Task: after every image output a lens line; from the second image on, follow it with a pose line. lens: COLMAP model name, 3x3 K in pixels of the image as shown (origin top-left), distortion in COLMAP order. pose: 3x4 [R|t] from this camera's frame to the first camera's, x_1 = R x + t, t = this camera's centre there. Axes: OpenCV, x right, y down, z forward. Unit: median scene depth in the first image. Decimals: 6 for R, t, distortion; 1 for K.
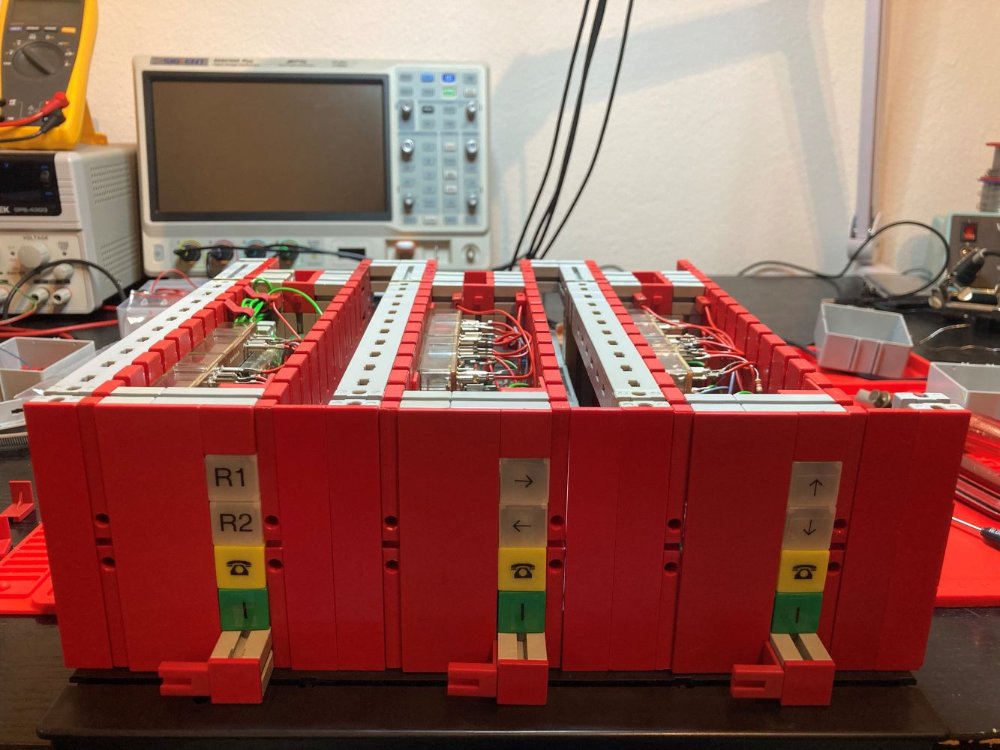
lens RADIAL K [[833.8, 0, 497.6], [0, 833.8, 372.8], [0, 0, 1]] dist [-0.021962, 0.011963]
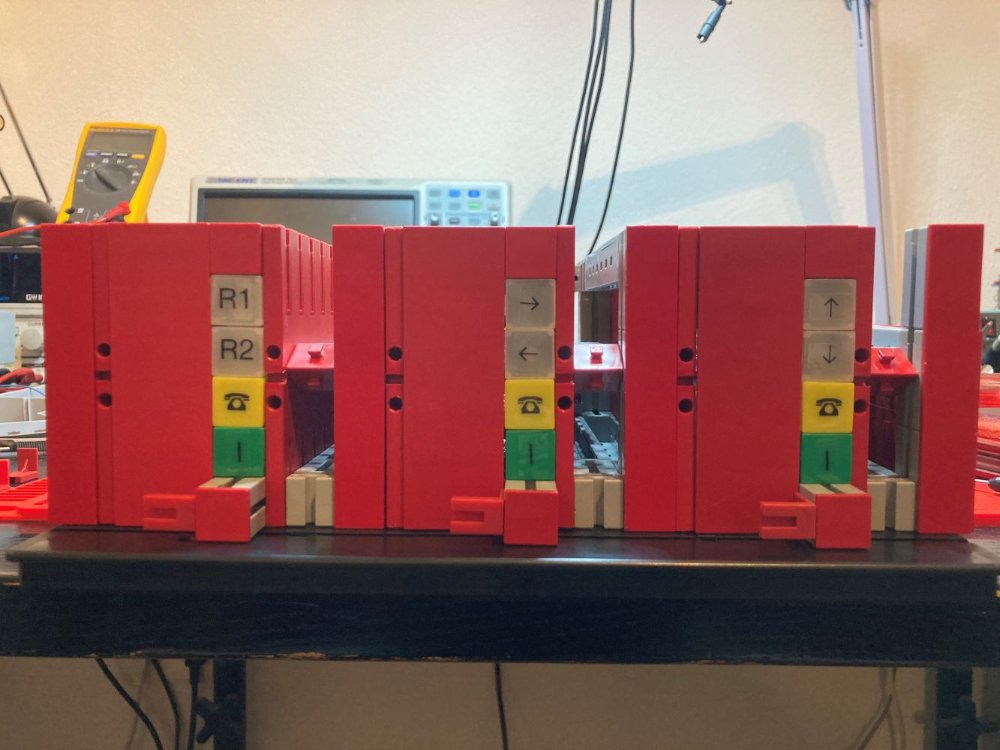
lens RADIAL K [[807.8, 0, 500.0], [0, 807.8, 375.0], [0, 0, 1]] dist [-0.028771, -0.005242]
pose [[0.999425, -0.009007, -0.032683, 0.017154], [0.000927, 0.970961, -0.239236, 0.279895], [0.033889, 0.239069, 0.970411, 0.061233]]
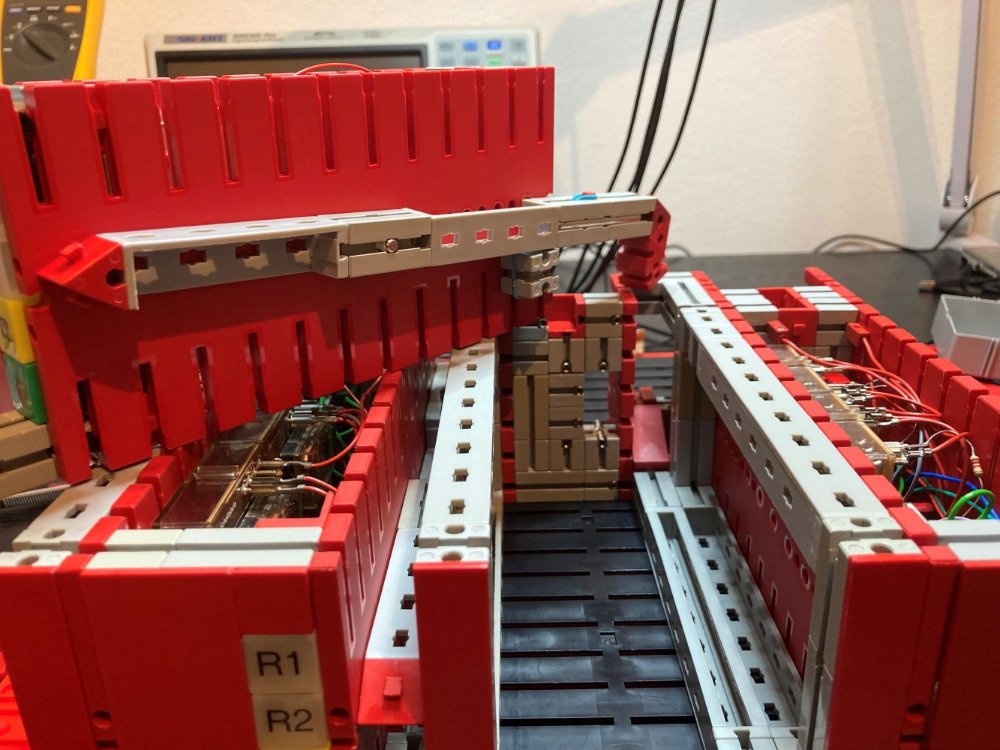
lens RADIAL K [[833.8, 0, 497.6], [0, 833.8, 372.8], [0, 0, 1]] dist [-0.021962, 0.011963]
pose [[0.998919, -0.027124, -0.037763, -0.066219], [0.028754, 0.998647, 0.043317, -0.089907], [0.036537, -0.044356, 0.998347, 0.202141]]
